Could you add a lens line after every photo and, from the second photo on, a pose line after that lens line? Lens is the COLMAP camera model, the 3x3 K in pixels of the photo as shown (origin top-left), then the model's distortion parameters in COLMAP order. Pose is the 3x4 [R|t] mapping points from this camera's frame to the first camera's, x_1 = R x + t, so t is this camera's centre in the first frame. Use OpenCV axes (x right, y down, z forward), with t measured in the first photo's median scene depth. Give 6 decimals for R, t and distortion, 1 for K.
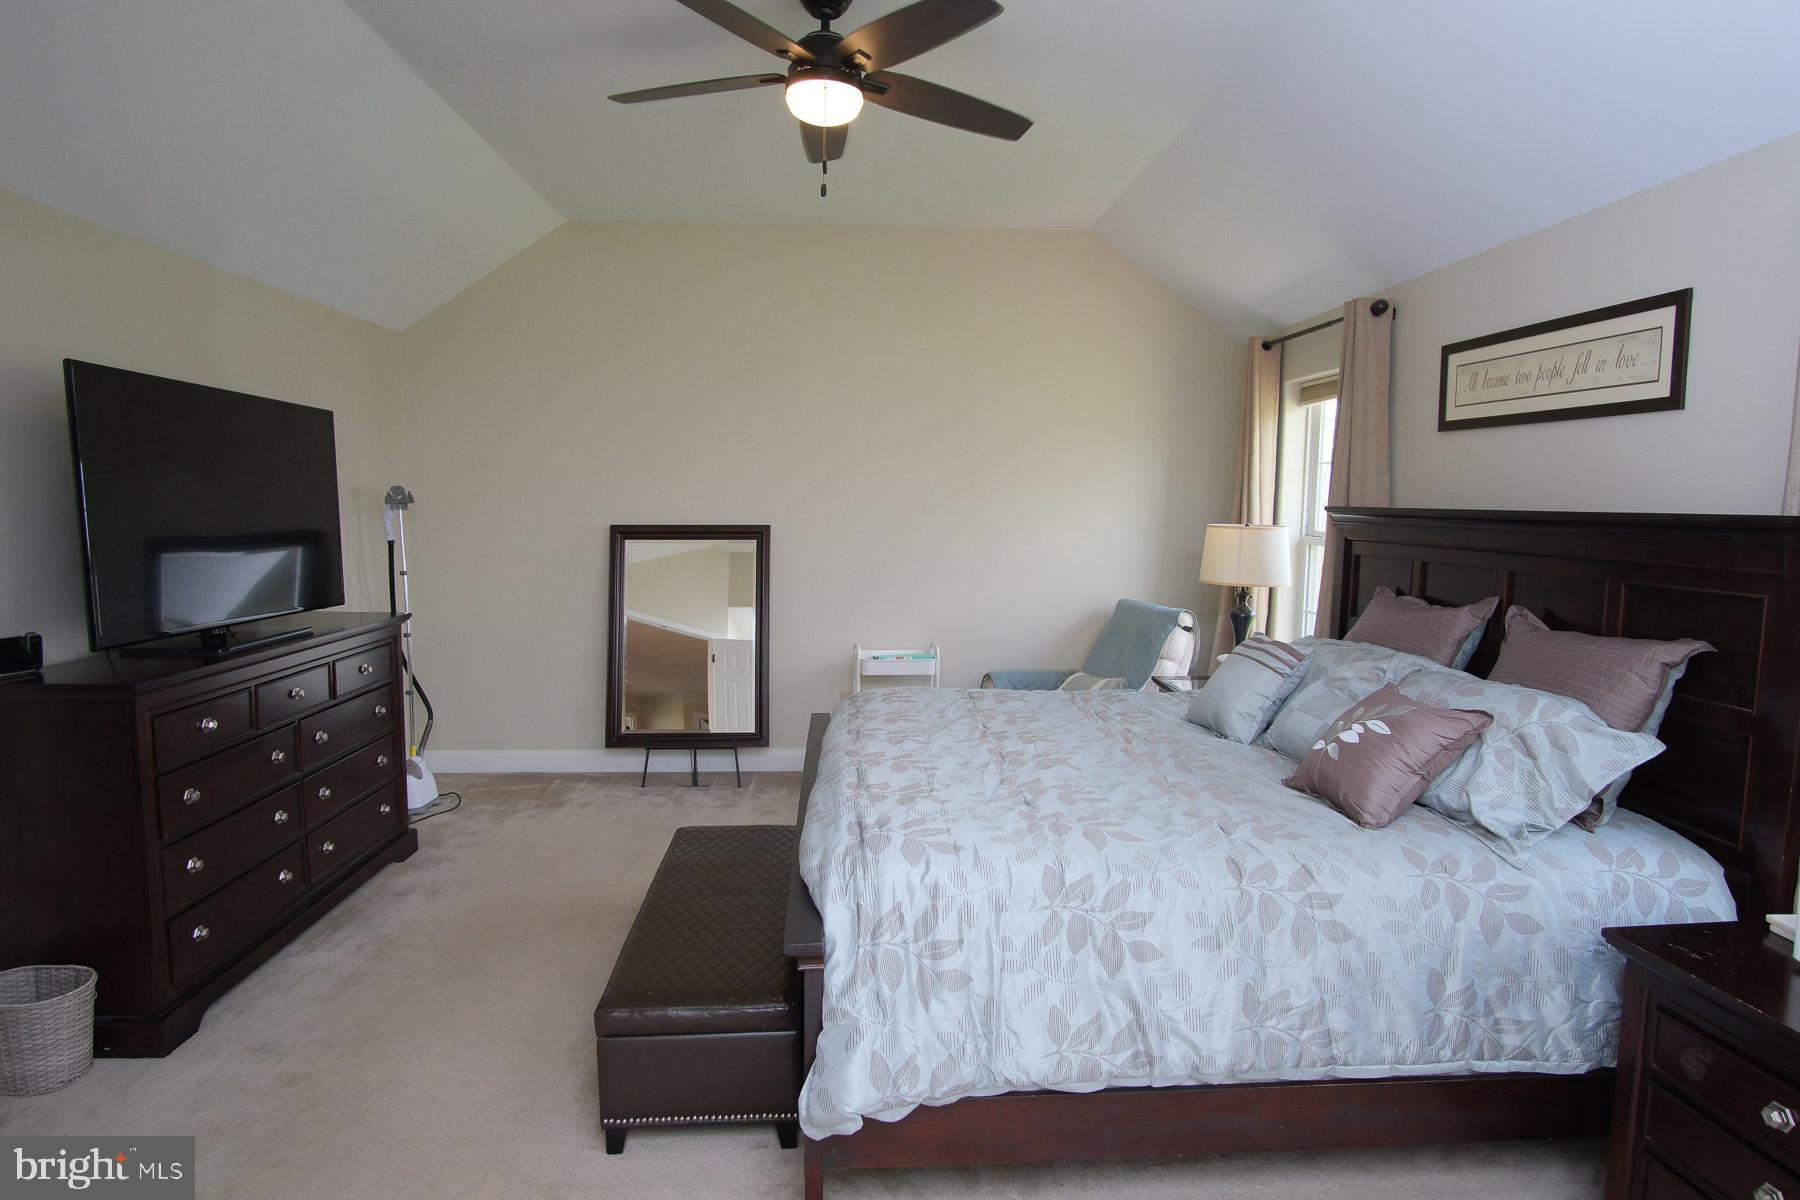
lens RADIAL K [[964.5, 0, 900.0], [0, 964.5, 600.0], [0, 0, 1]] dist [-0.018069, 0.000440]
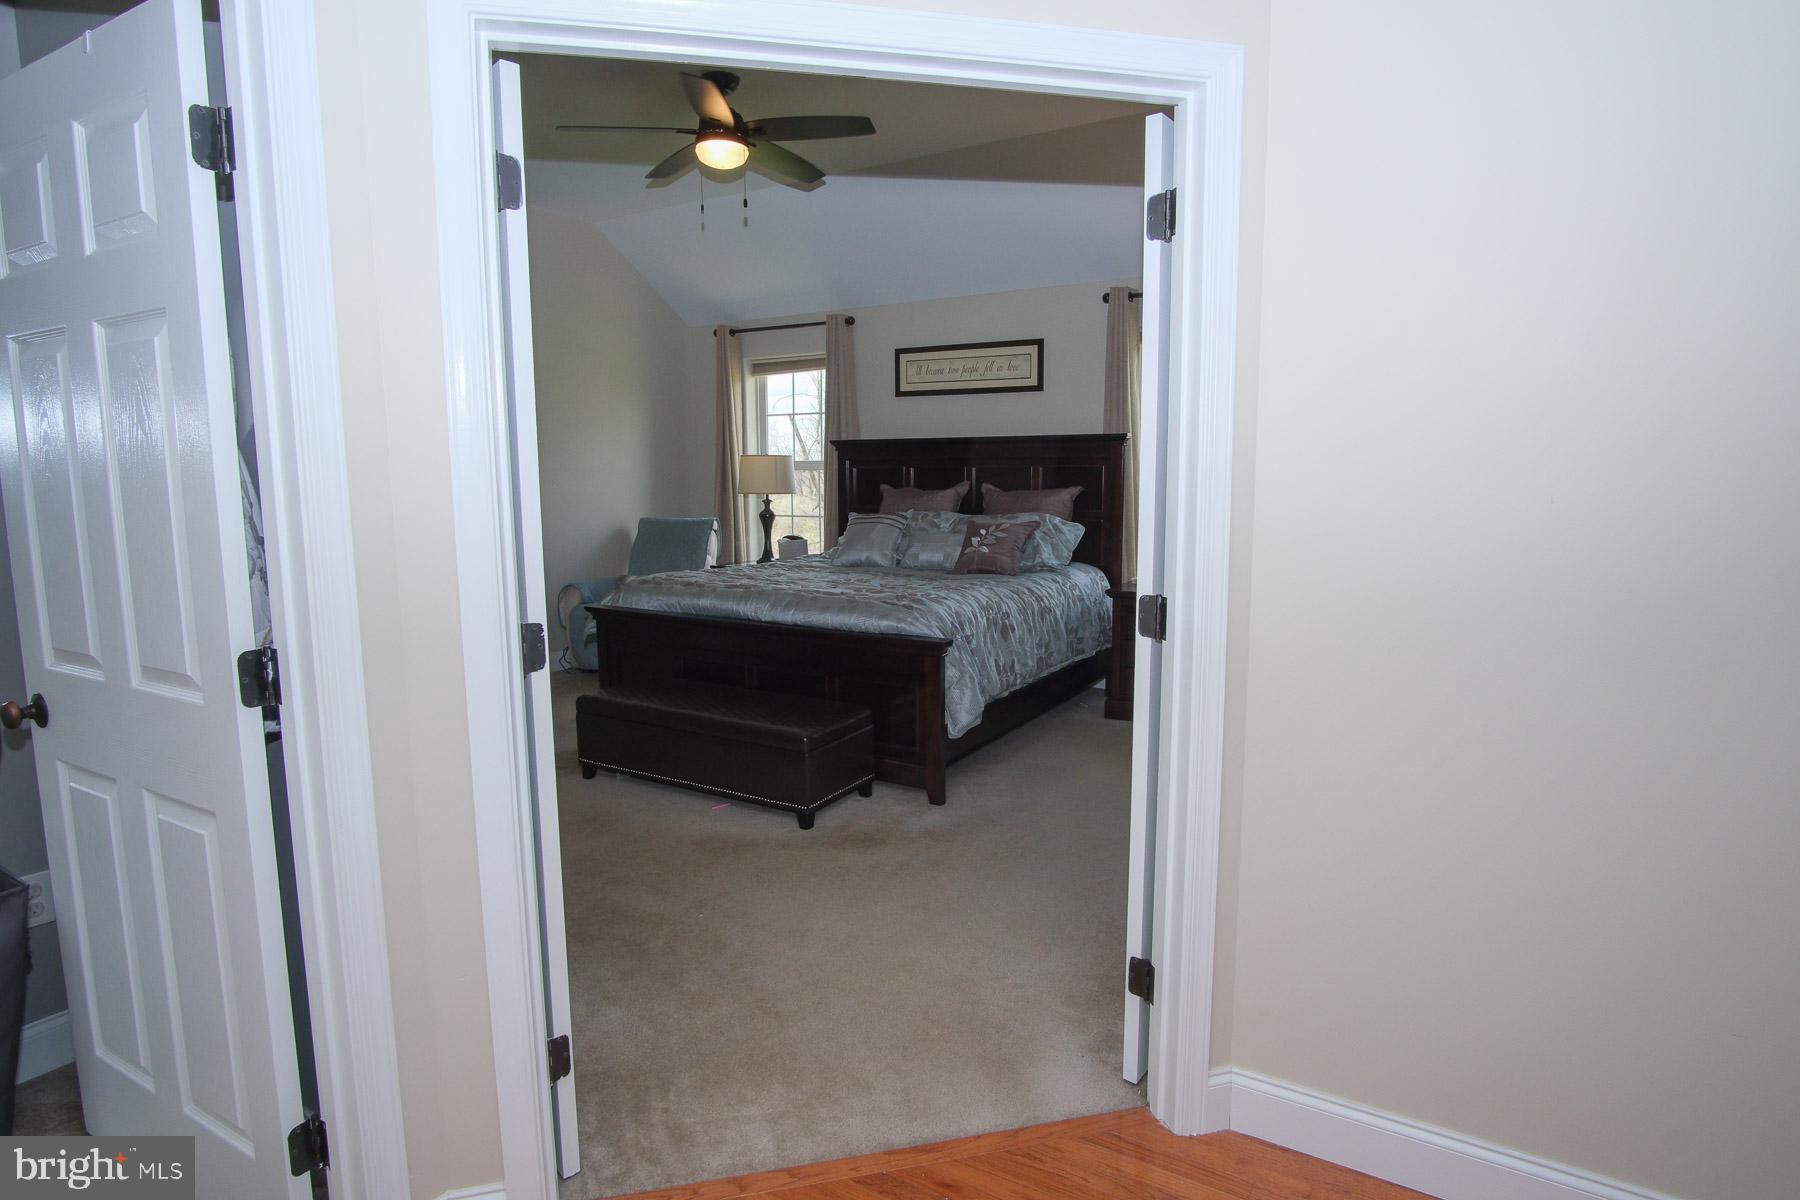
lens RADIAL K [[986.8, 0, 895.0], [0, 986.8, 595.1], [0, 0, 1]] dist [-0.029335, 0.011699]
pose [[0.577365, -0.119166, 0.807744, -1.198286], [0.099483, 0.992188, 0.075269, 0.065063], [-0.810403, 0.036899, 0.584709, -0.073818]]
